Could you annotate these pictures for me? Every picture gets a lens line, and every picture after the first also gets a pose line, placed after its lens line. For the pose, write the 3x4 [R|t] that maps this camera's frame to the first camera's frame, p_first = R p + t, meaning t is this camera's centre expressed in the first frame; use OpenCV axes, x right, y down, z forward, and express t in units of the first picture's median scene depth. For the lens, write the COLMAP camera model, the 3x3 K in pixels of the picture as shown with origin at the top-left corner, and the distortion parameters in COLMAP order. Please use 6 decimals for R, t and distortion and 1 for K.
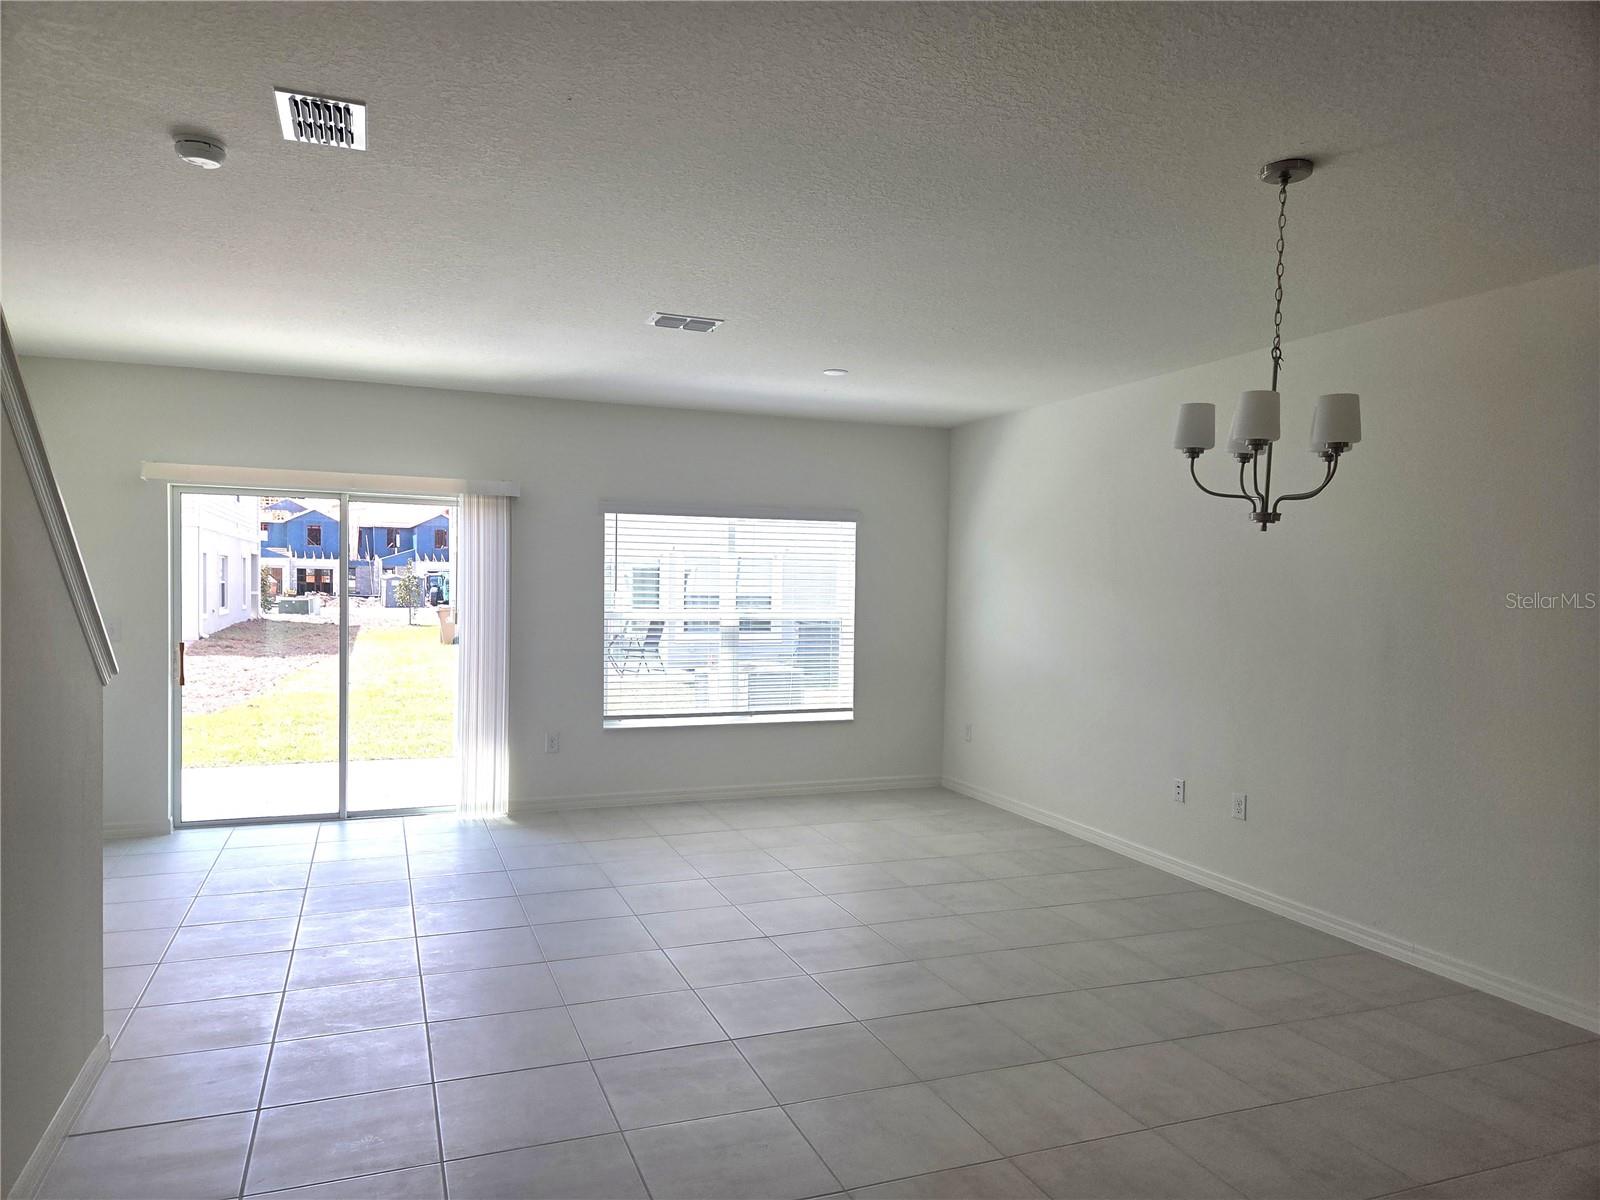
lens RADIAL K [[1063.4, 0, 792.4], [0, 1063.4, 607.2], [0, 0, 1]] dist [0.057395, -0.001184]
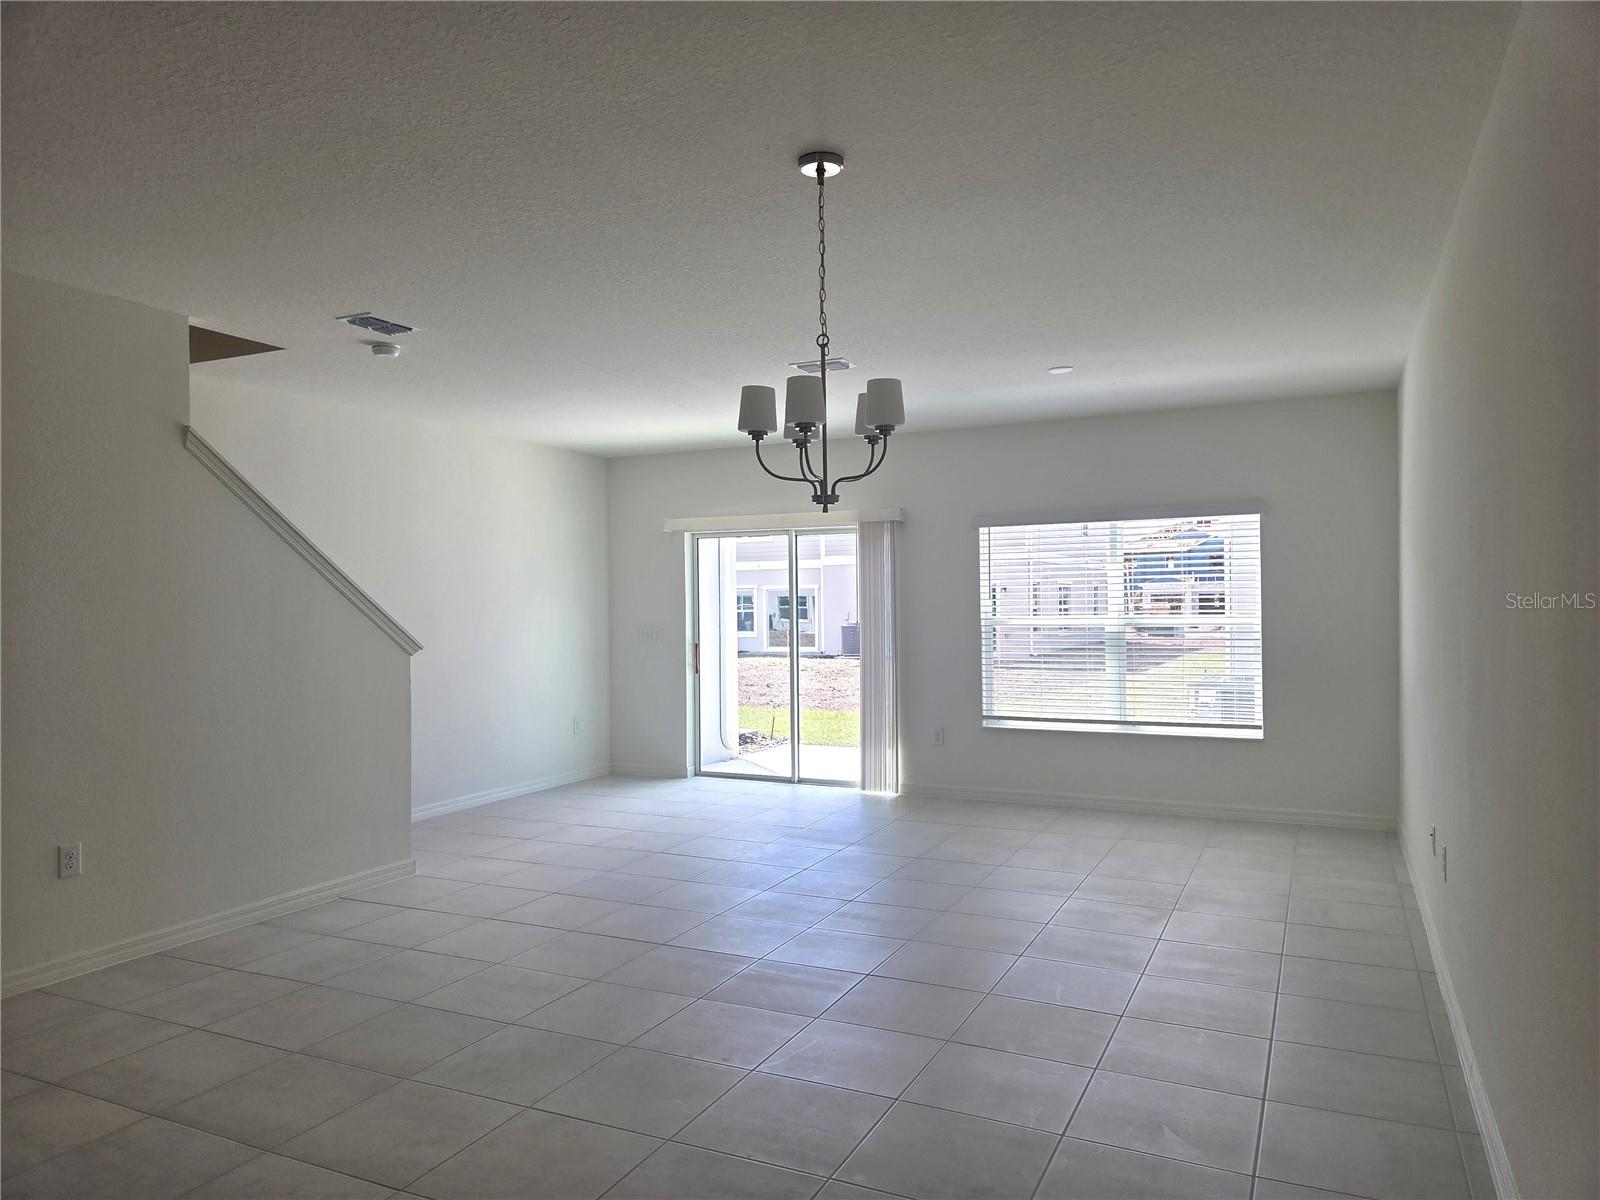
lens RADIAL K [[1090.7, 0, 809.7], [0, 1090.7, 600.1], [0, 0, 1]] dist [0.058442, -0.001303]
pose [[0.679257, -0.028796, -0.733335, 0.519471], [0.006680, 0.999431, -0.033057, 0.020895], [0.733870, 0.017556, 0.679063, 0.119715]]
